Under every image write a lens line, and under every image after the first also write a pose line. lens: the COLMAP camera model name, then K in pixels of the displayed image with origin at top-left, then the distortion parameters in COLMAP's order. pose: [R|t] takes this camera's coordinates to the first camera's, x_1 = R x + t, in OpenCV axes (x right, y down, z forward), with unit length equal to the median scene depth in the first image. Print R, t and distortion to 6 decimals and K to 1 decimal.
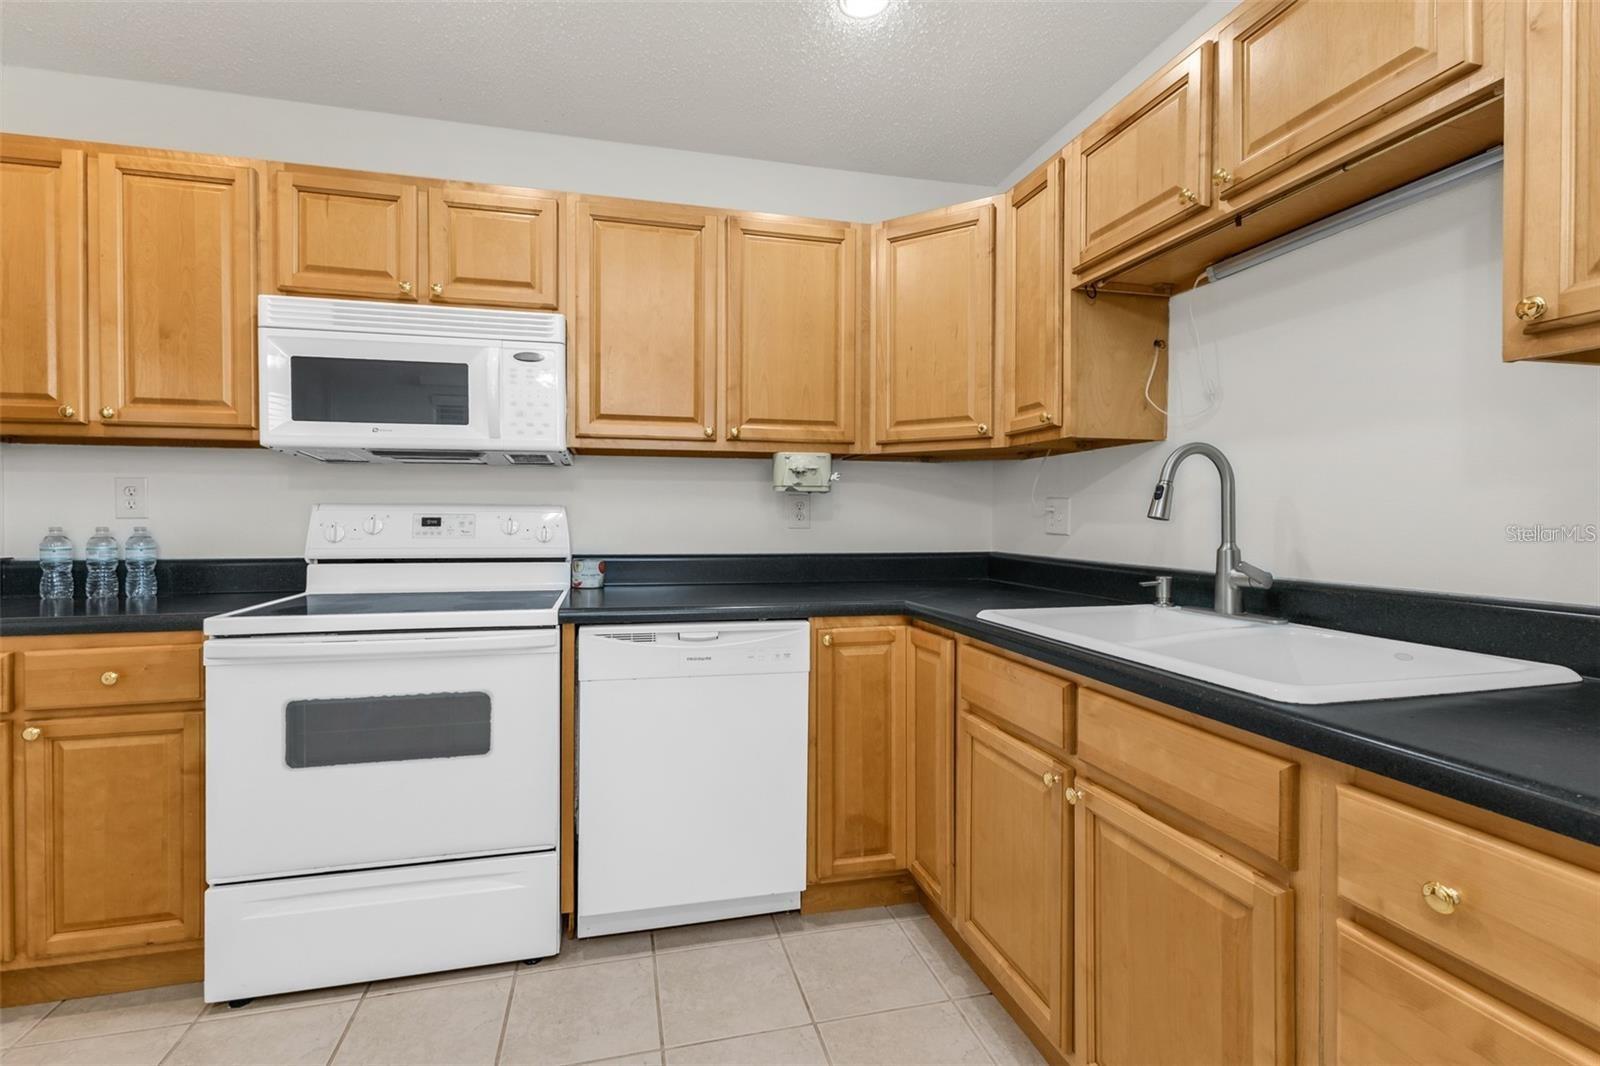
lens RADIAL K [[652.8, 0, 848.3], [0, 652.8, 524.8], [0, 0, 1]] dist [0.003589, 0.000189]
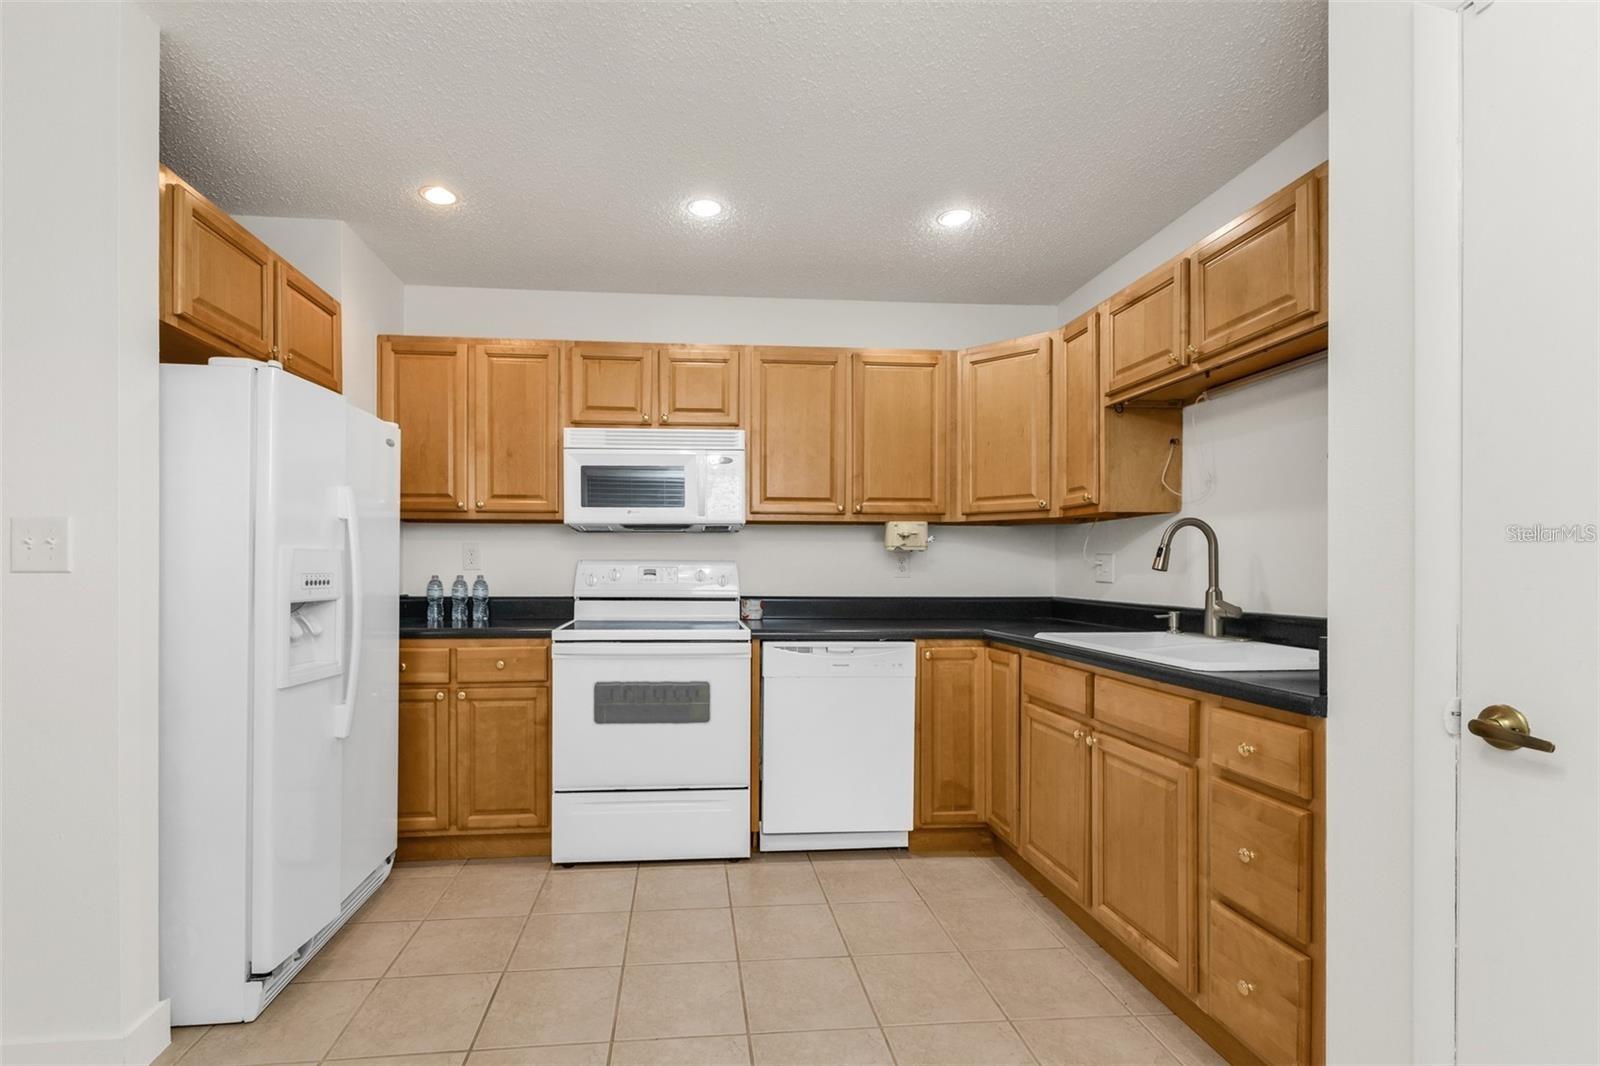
lens RADIAL K [[716.8, 0, 816.8], [0, 716.8, 570.1], [0, 0, 1]] dist [-0.001139, 0.000014]
pose [[0.990089, -0.000114, -0.140444, -0.054931], [-0.001329, 0.999947, -0.010175, 0.007172], [0.140438, 0.010260, 0.990036, -0.604070]]
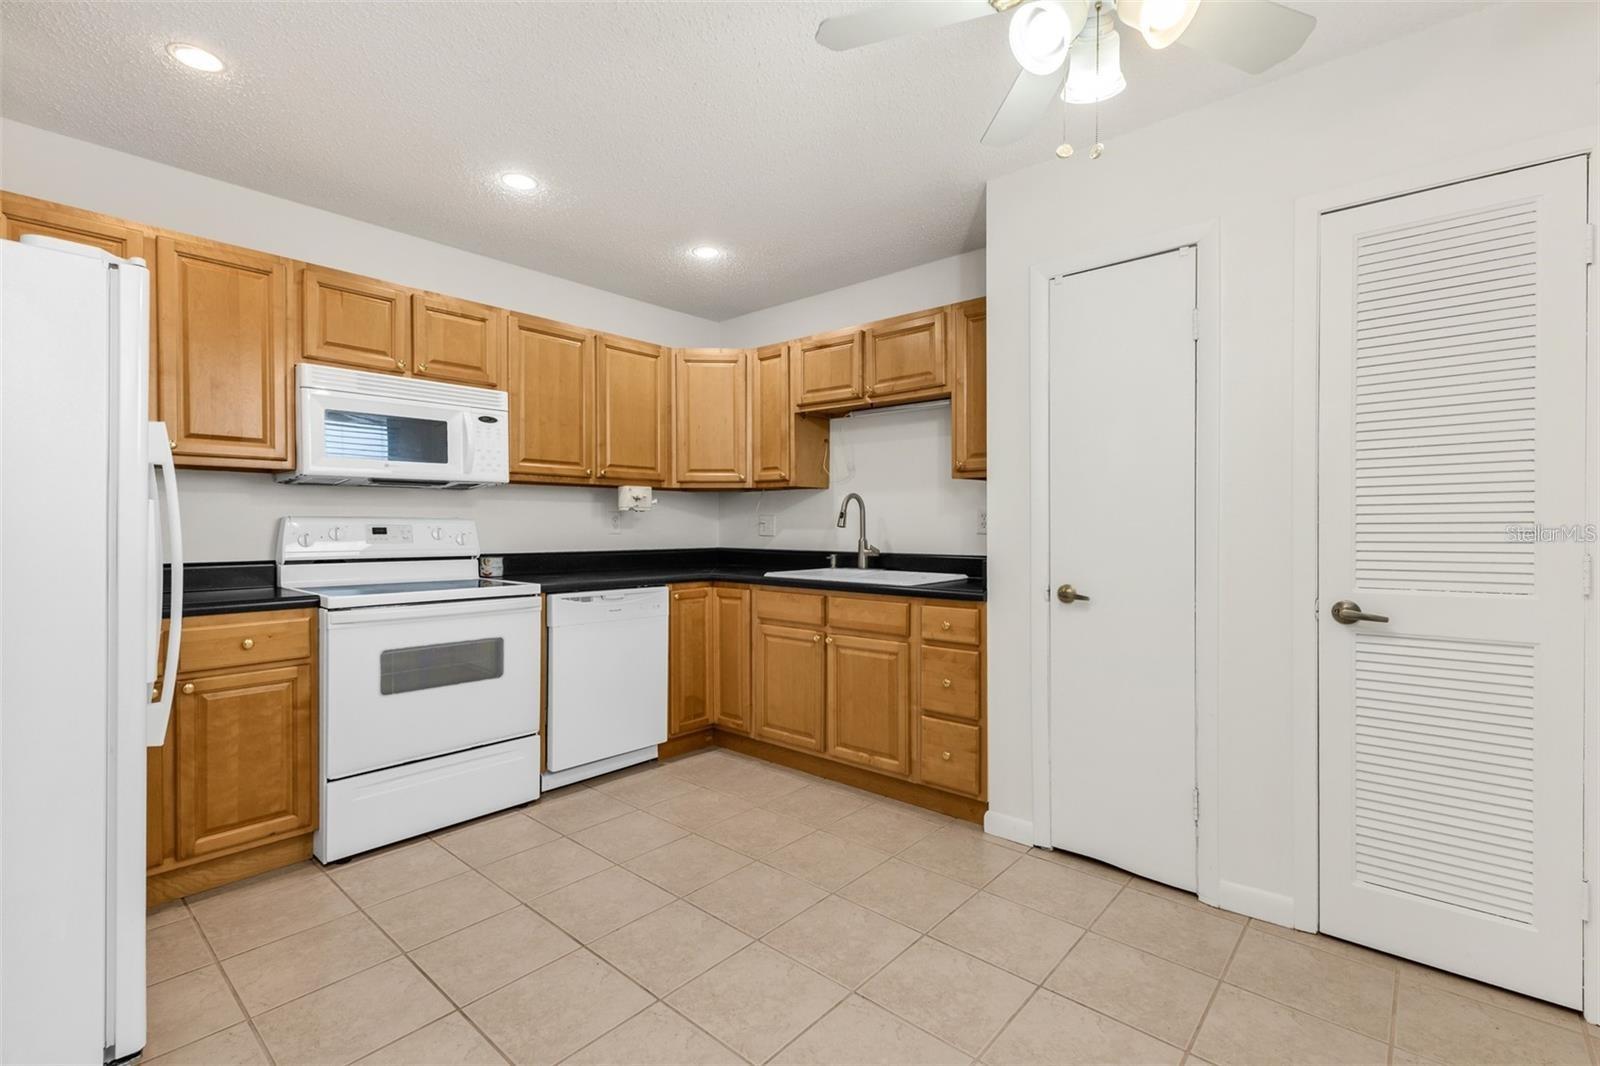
lens RADIAL K [[708.7, 0, 808.0], [0, 708.7, 523.9], [0, 0, 1]] dist [0.008226, 0.000056]
pose [[0.811592, -0.000237, 0.584225, -0.892464], [0.008309, 0.999903, -0.011137, 0.005557], [-0.584166, 0.013893, 0.811515, -0.783179]]
